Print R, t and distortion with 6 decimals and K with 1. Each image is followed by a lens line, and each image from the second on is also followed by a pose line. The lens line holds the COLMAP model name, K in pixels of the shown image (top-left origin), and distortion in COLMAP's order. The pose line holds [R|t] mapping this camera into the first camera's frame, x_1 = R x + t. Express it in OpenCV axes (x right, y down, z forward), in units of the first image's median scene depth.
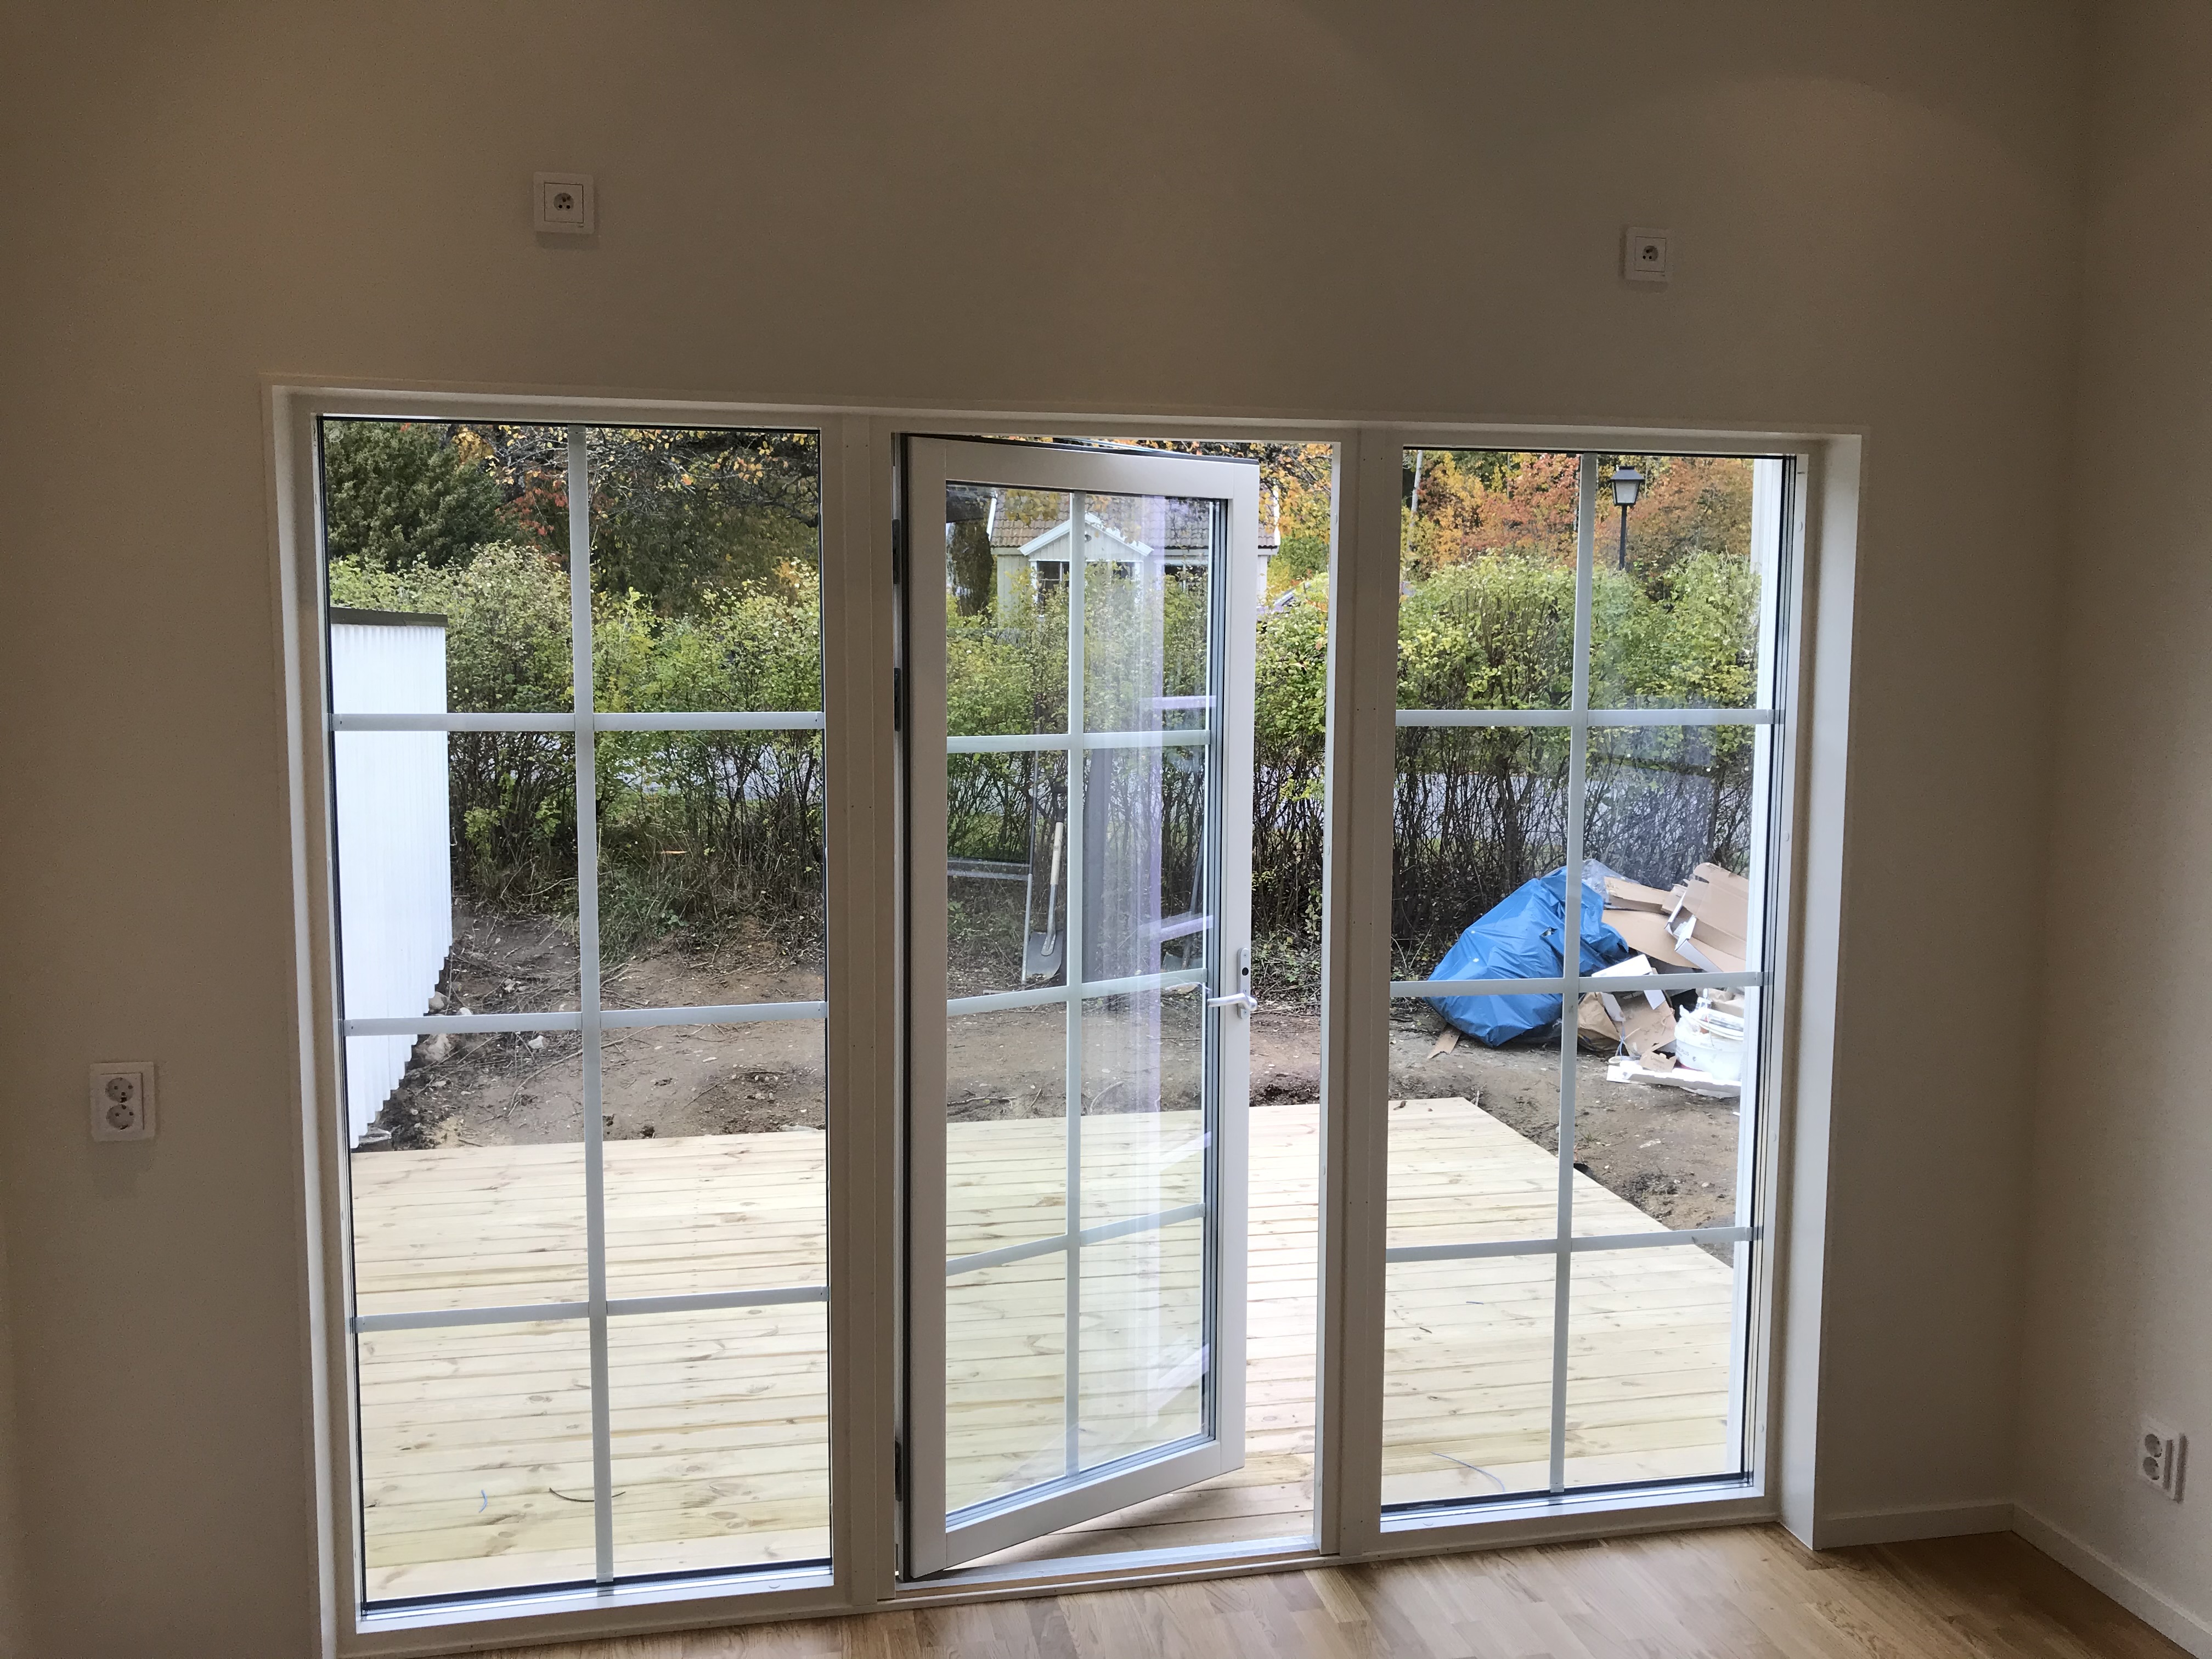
lens RADIAL K [[1795.9, 0, 1105.9], [0, 1795.9, 815.3], [0, 0, 1]] dist [0.042642, -0.015403]
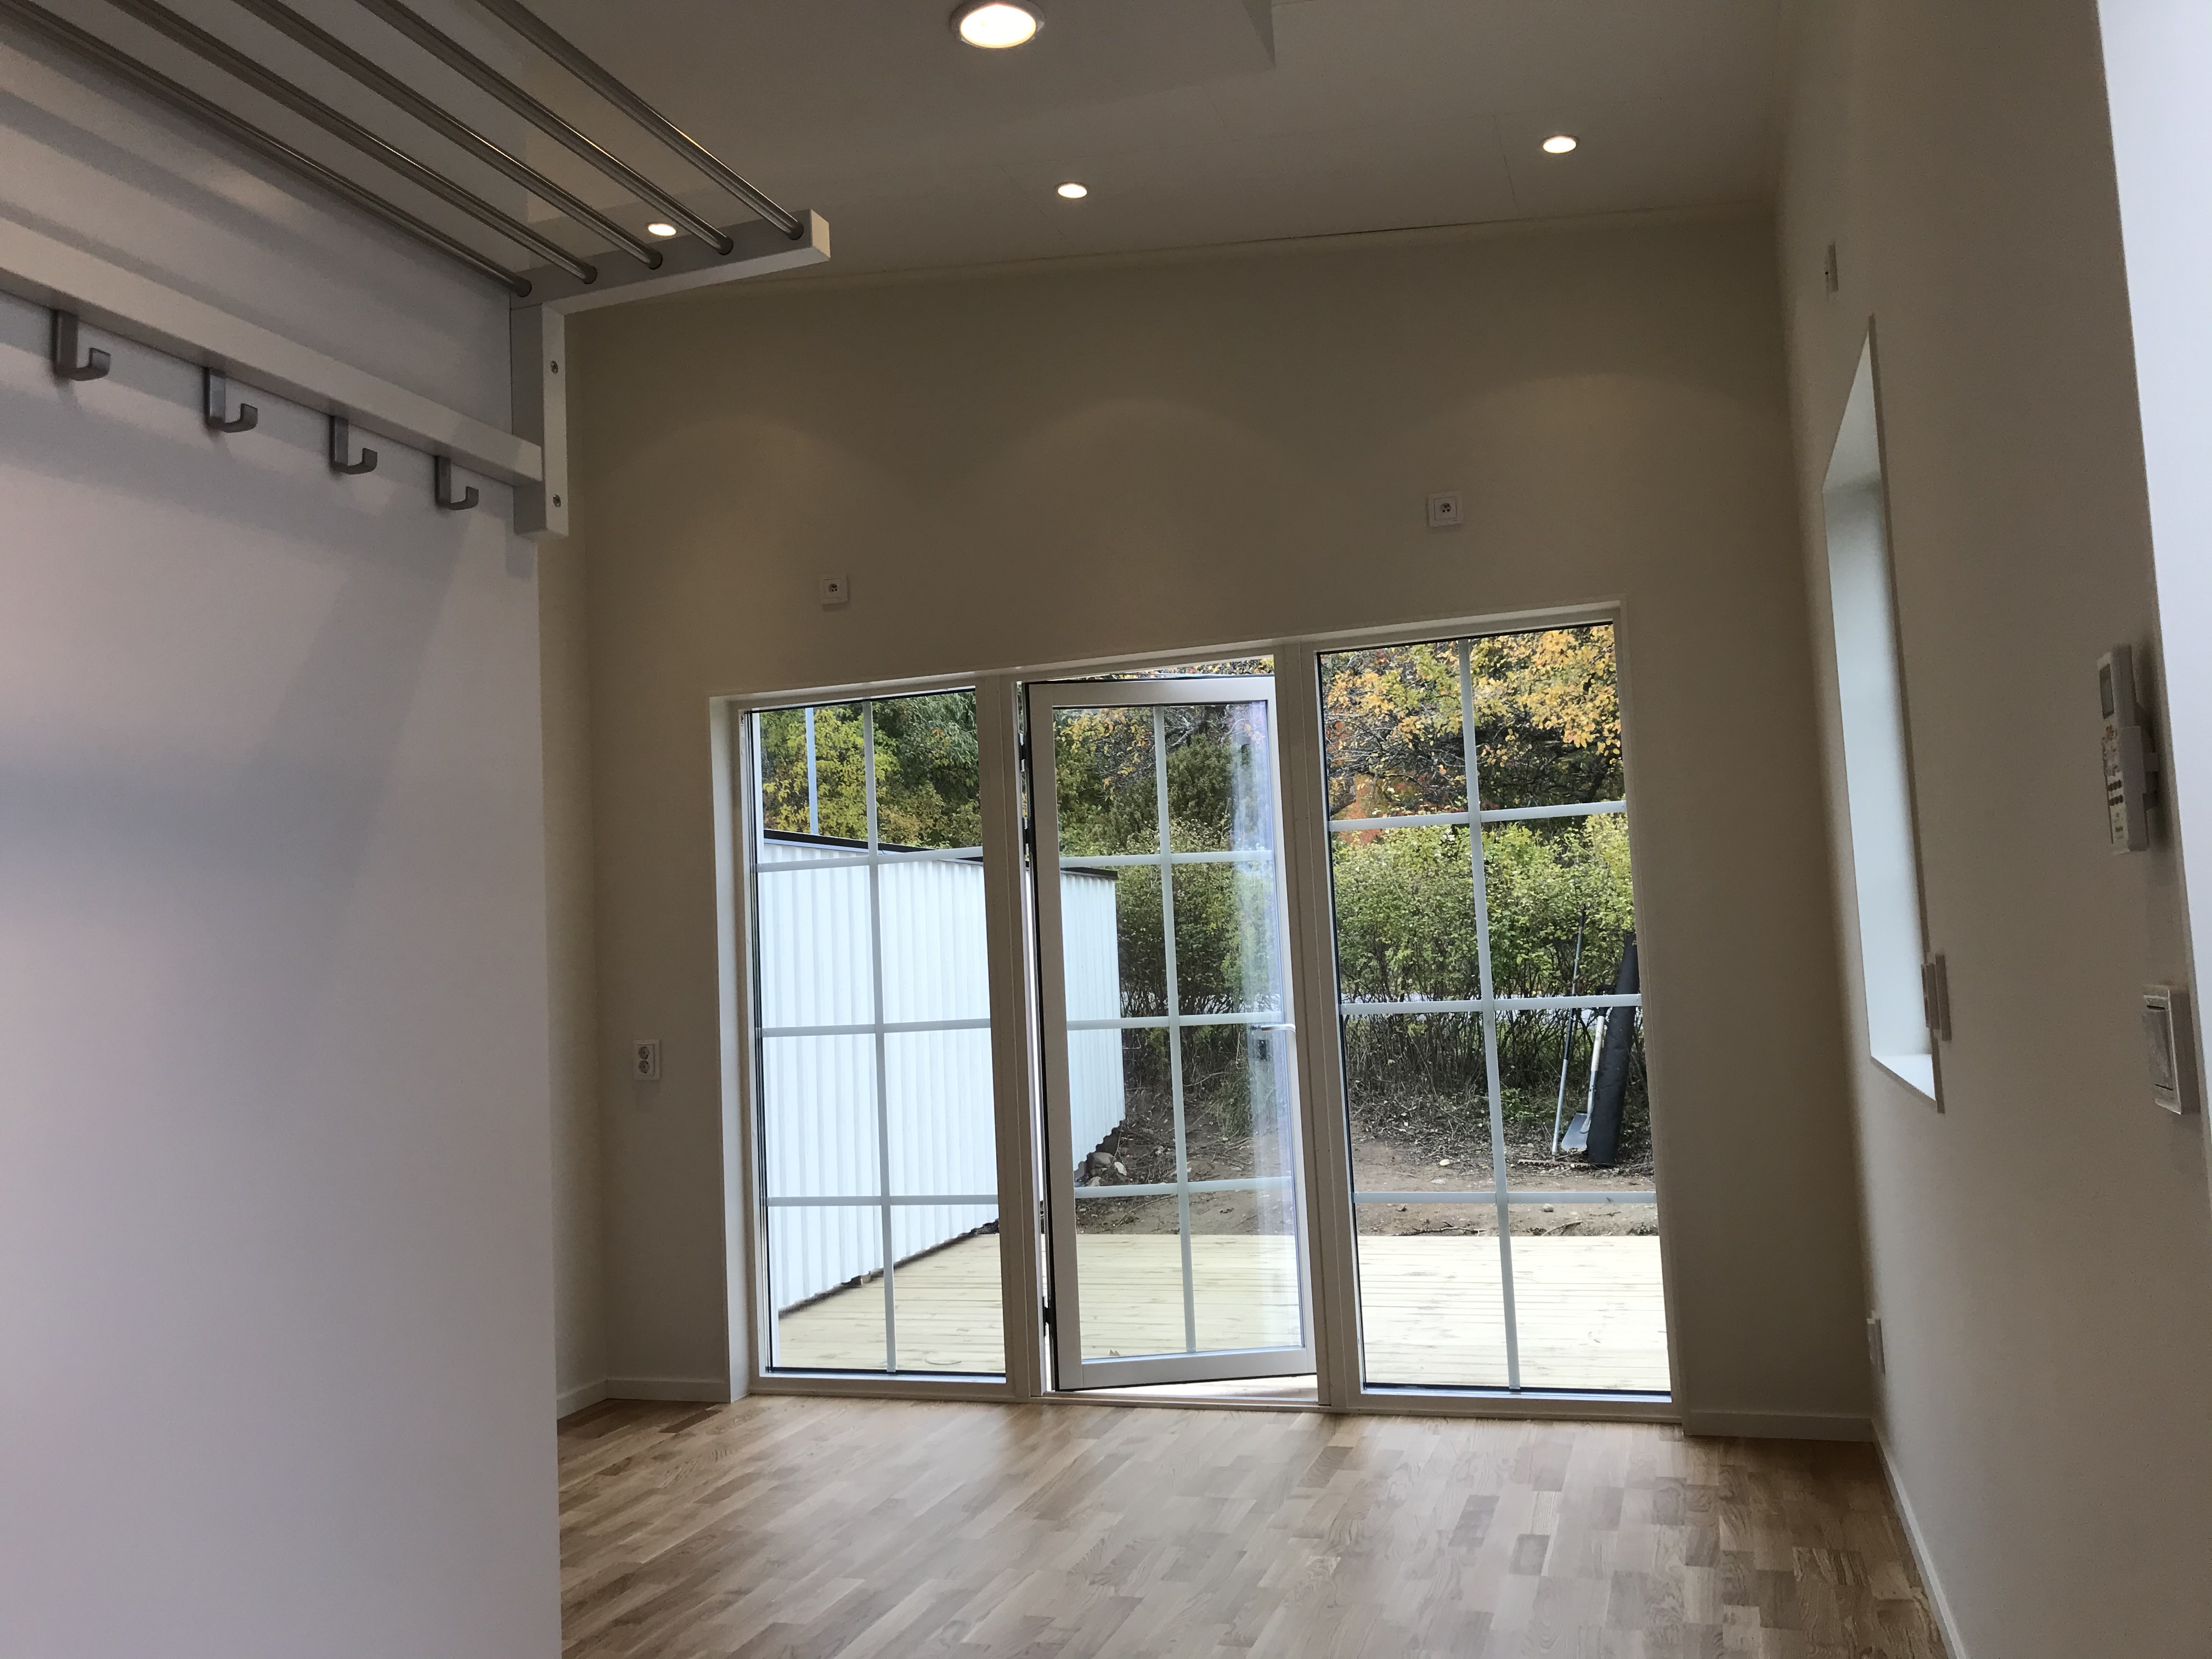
lens RADIAL K [[1795.9, 0, 1107.1], [0, 1795.9, 829.3], [0, 0, 1]] dist [0.042642, -0.015403]
pose [[0.865212, -0.086542, -0.493882, 0.766383], [0.004551, 0.986307, -0.164855, 0.204104], [0.501386, 0.140387, 0.853758, -0.400041]]
